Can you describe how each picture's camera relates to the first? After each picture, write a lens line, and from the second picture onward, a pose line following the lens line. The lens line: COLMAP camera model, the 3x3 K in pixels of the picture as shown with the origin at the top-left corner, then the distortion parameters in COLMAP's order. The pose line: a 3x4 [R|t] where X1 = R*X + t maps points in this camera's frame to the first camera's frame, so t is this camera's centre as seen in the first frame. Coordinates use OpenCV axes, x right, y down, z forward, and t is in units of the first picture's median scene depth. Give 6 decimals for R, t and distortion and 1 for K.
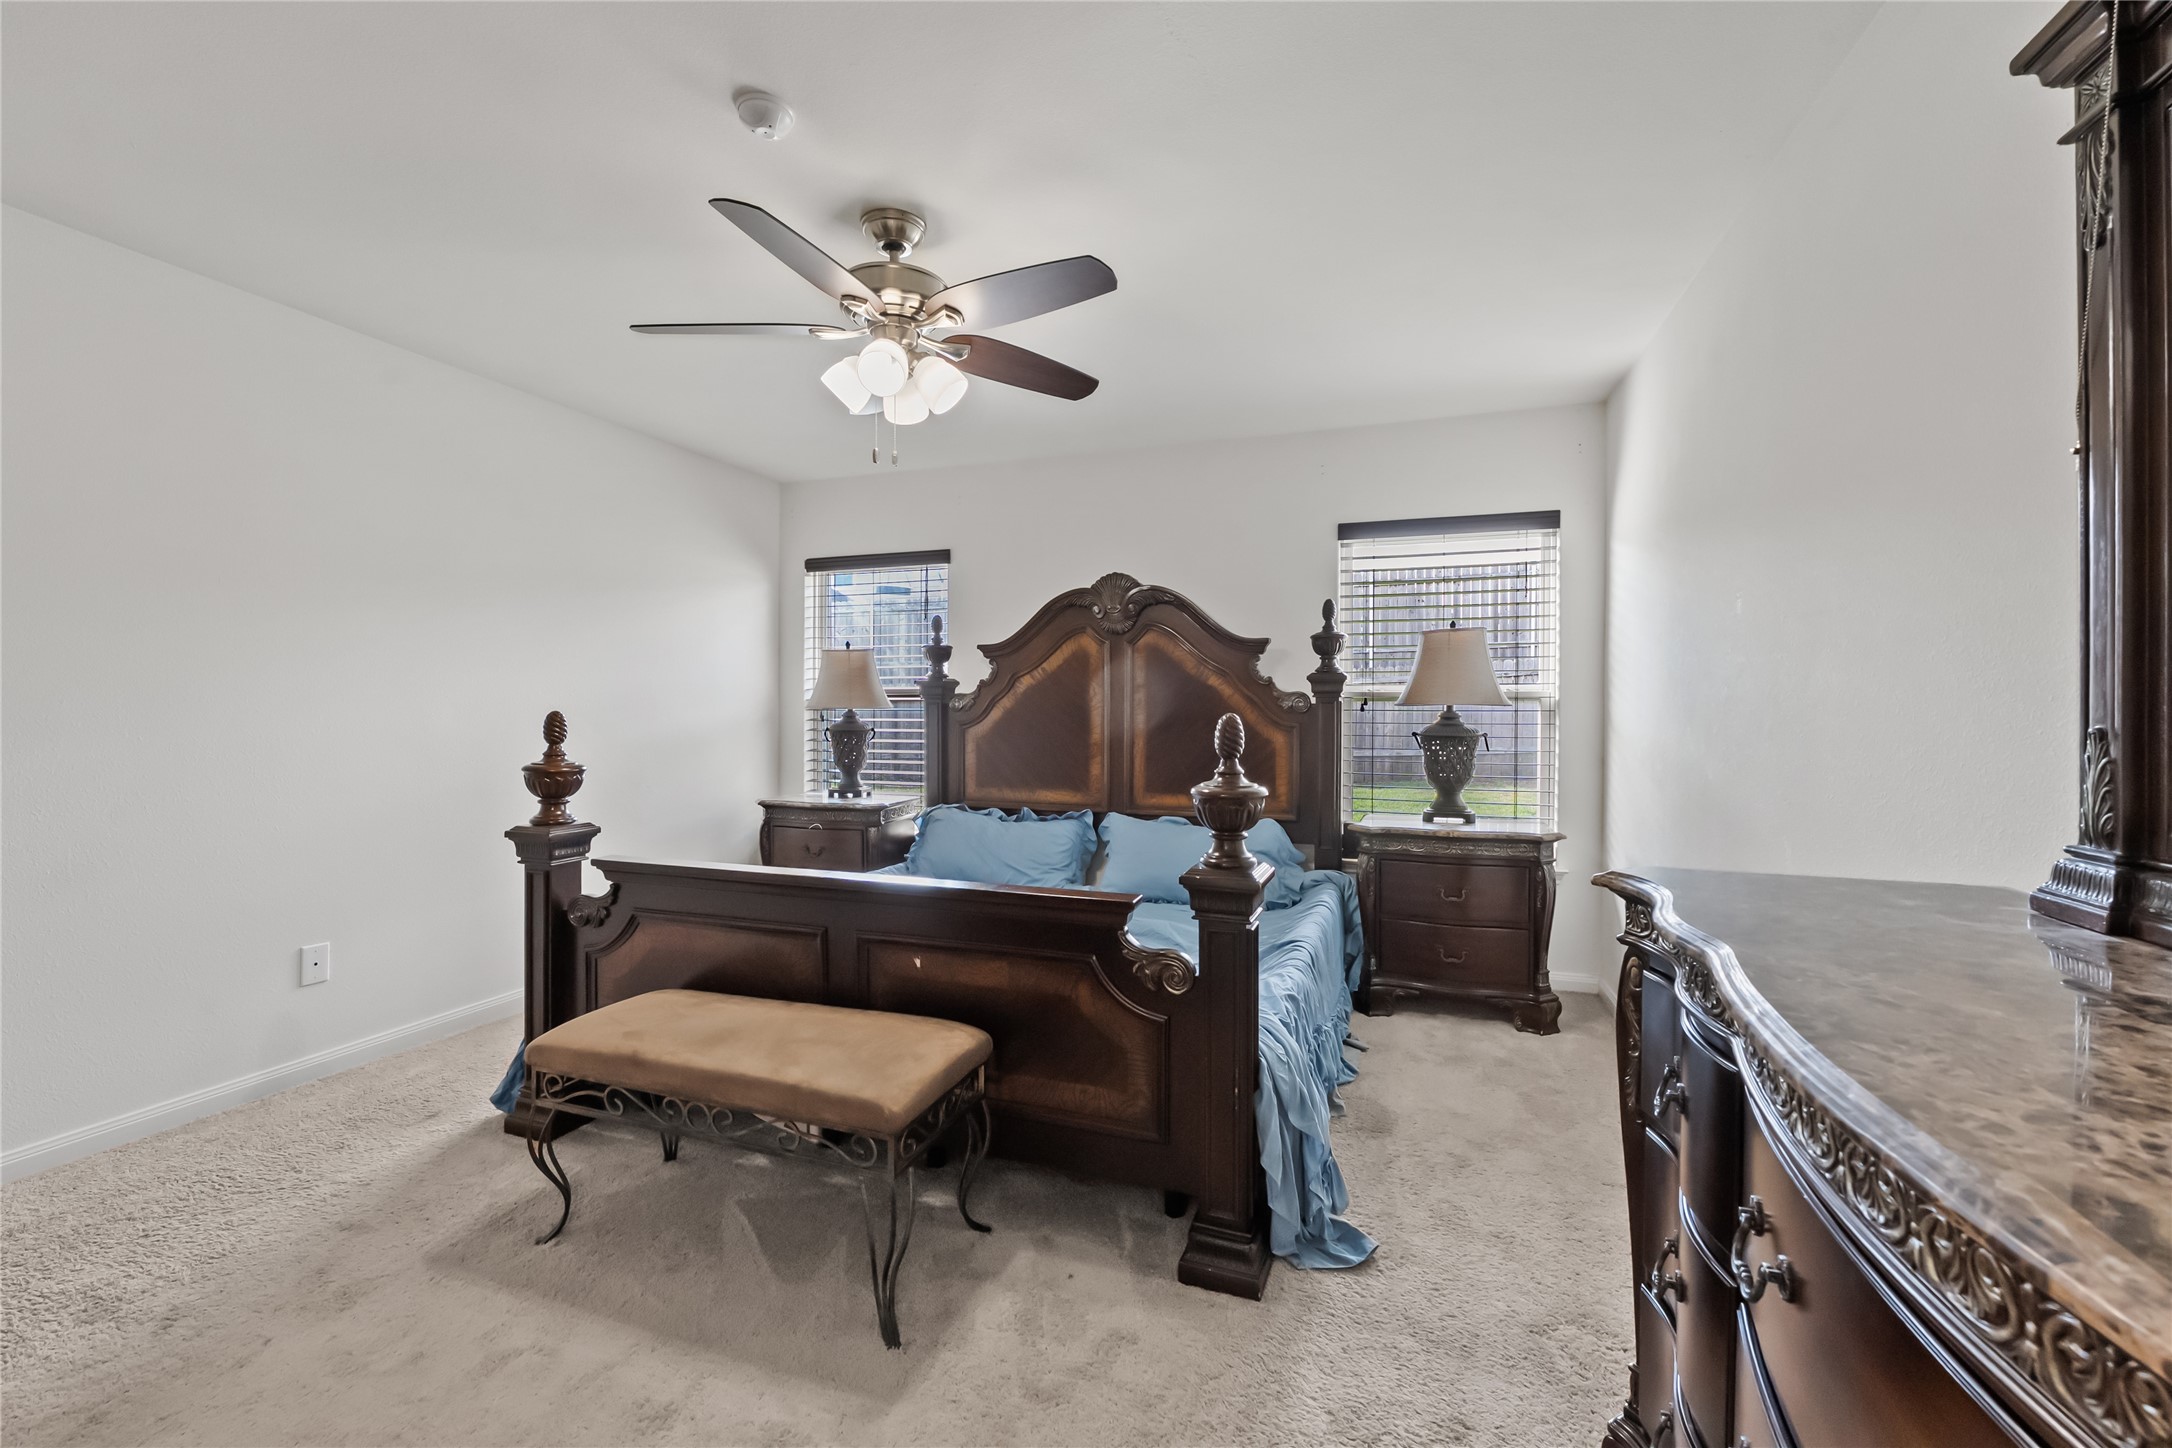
lens RADIAL K [[898.4, 0, 1086.0], [0, 898.4, 724.0], [0, 0, 1]] dist [0.000150, 0.000034]
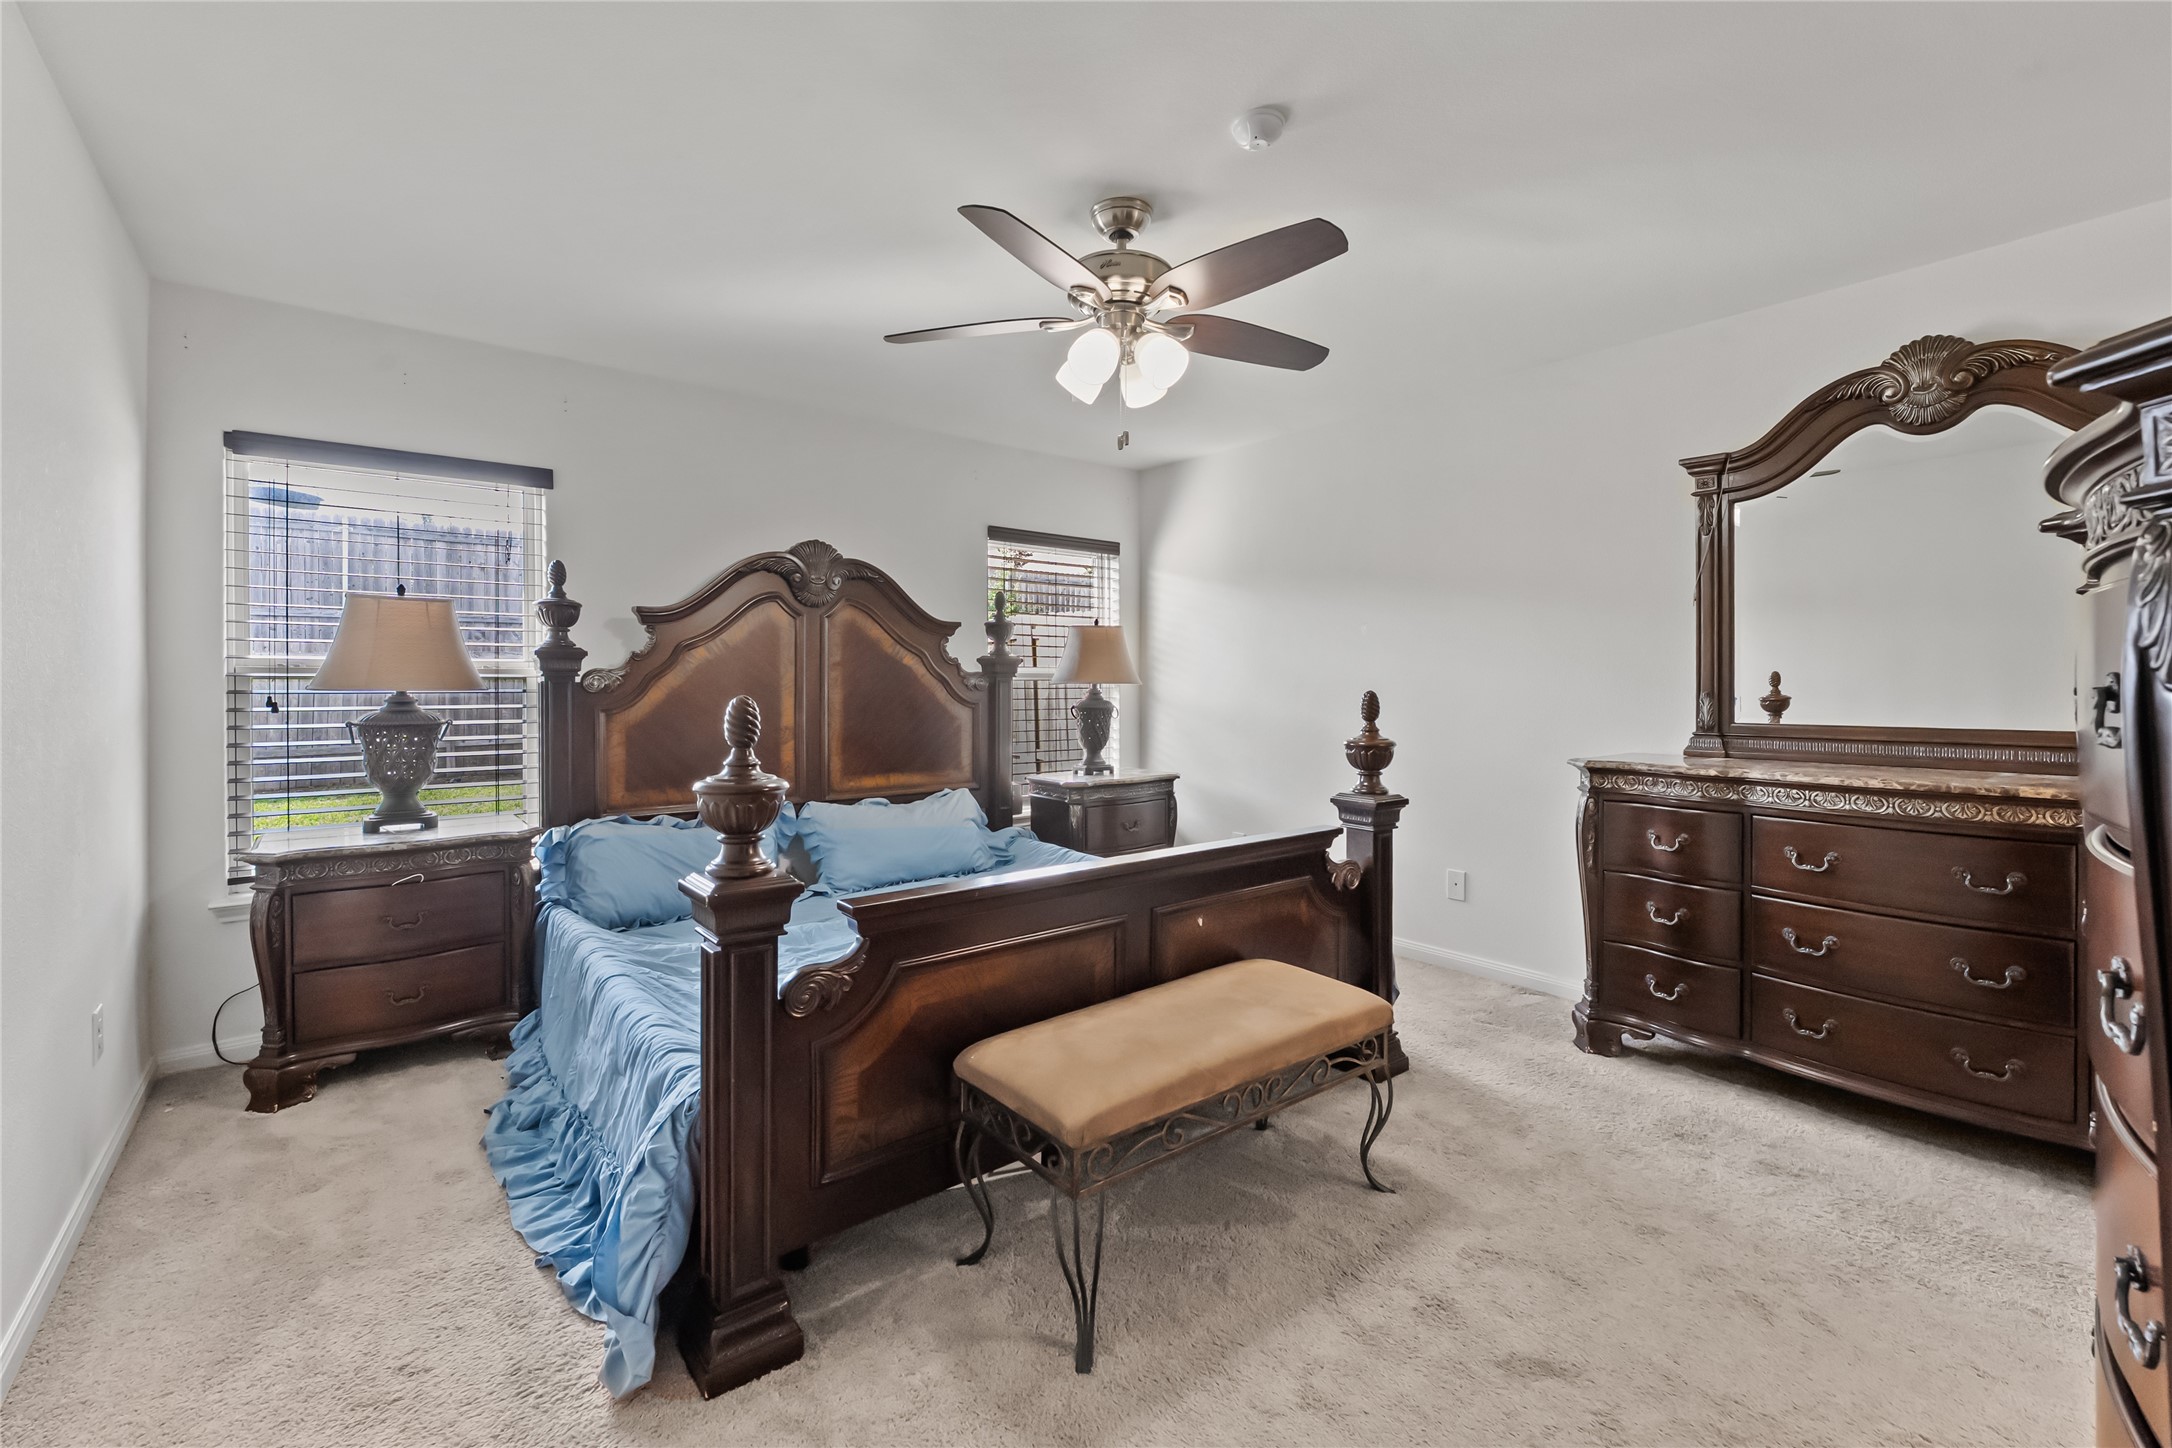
lens RADIAL K [[909.2, 0, 1086.3], [0, 909.2, 700.6], [0, 0, 1]] dist [0.000087, 0.000034]
pose [[0.523991, -0.016927, 0.851556, -0.645844], [0.020655, 0.999761, 0.007163, -0.005422], [-0.851473, 0.013835, 0.524215, 0.294902]]
